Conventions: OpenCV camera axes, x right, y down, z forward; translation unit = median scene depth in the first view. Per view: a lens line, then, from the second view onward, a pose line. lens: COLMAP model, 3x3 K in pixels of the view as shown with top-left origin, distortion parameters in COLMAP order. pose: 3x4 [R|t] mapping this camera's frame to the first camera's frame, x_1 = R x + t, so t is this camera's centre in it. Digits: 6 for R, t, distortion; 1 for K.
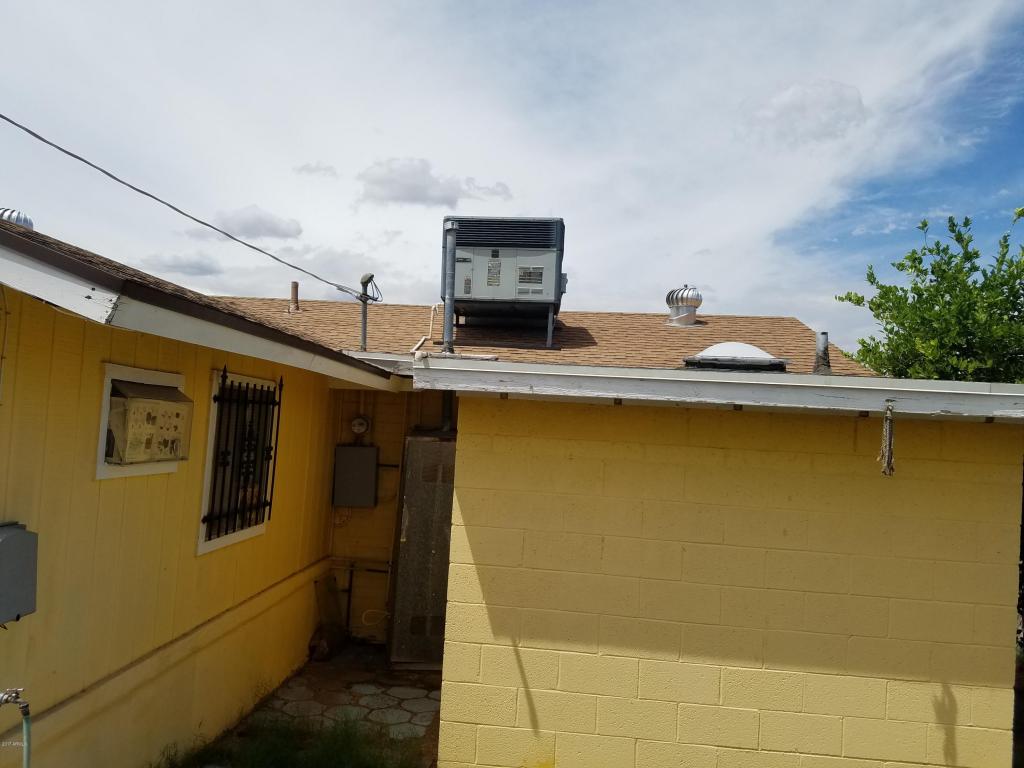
lens RADIAL K [[801.8, 0, 511.6], [0, 801.8, 384.8], [0, 0, 1]] dist [0.112361, -0.151413]
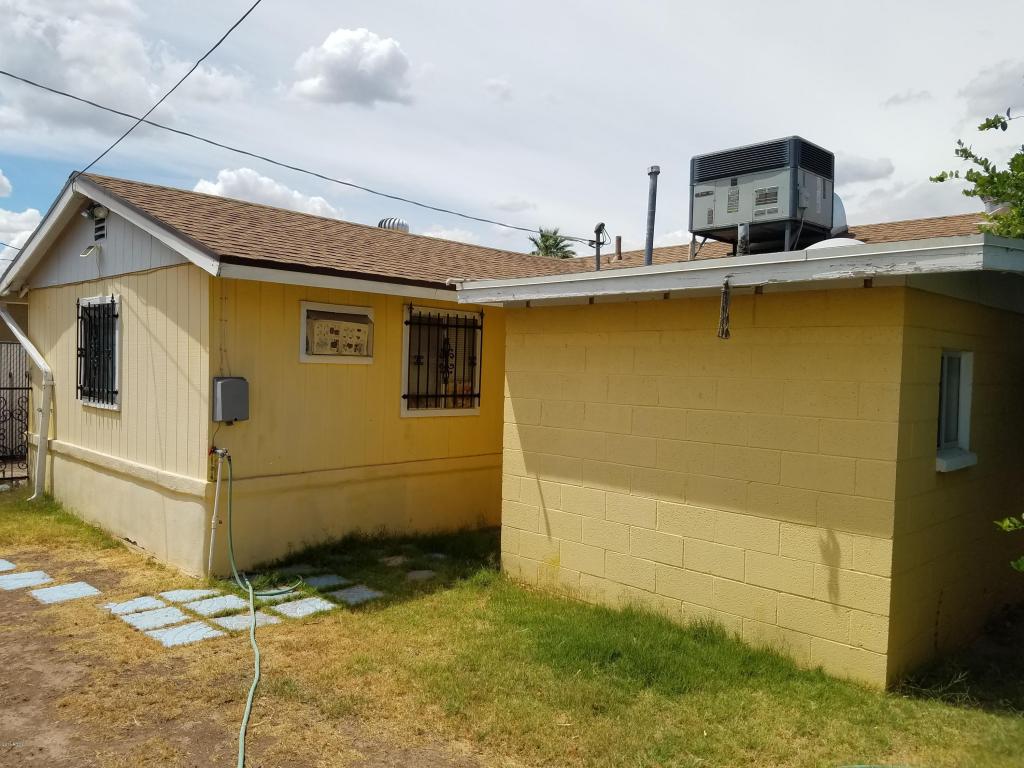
lens RADIAL K [[801.8, 0, 484.2], [0, 801.8, 392.9], [0, 0, 1]] dist [0.112361, -0.151413]
pose [[0.750894, -0.013111, -0.660292, 0.899065], [0.051340, 0.997936, 0.038569, 0.114887], [0.658424, -0.062861, 0.750018, -0.120715]]
